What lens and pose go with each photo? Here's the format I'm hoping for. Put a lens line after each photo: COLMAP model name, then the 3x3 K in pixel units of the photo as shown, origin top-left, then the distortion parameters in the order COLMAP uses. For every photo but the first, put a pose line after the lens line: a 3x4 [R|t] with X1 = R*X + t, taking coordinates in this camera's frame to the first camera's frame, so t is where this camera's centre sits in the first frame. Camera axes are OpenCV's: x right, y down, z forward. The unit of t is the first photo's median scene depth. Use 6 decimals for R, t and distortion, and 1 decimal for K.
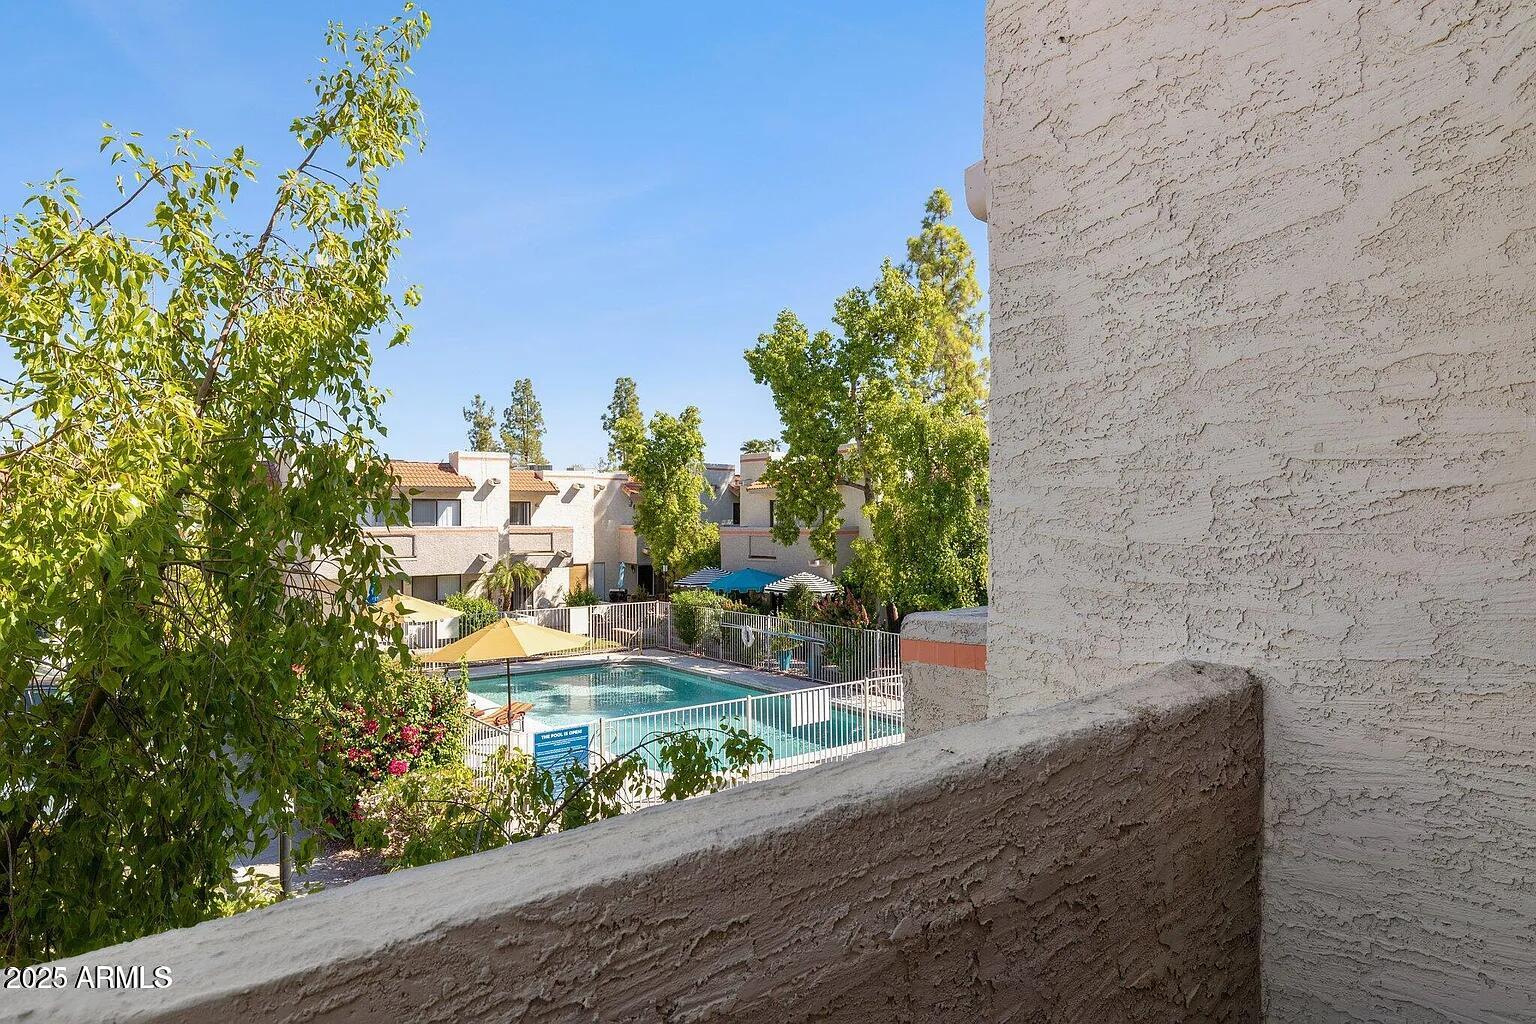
lens RADIAL K [[878.4, 0, 768.4], [0, 878.4, 510.7], [0, 0, 1]] dist [0.008324, -0.004095]
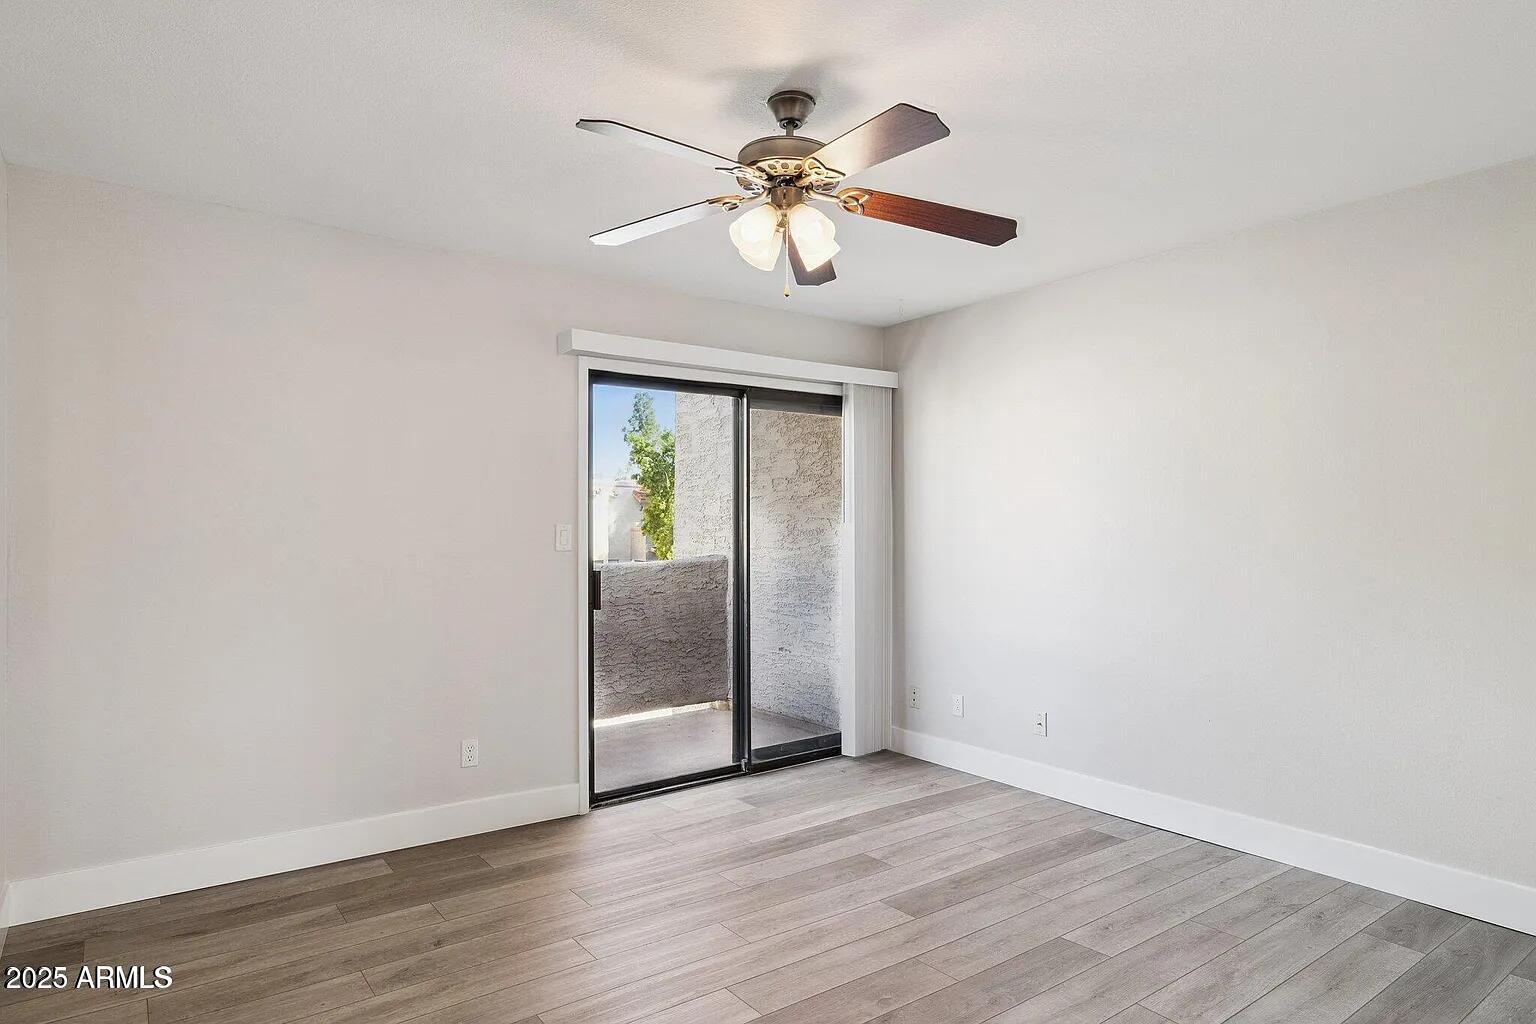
lens RADIAL K [[878.4, 0, 771.9], [0, 878.4, 518.5], [0, 0, 1]] dist [0.008324, -0.004095]
pose [[0.999391, -0.001704, -0.034843, 0.384368], [0.001782, 0.999996, 0.002188, 0.021445], [0.034839, -0.002249, 0.999390, -0.973493]]
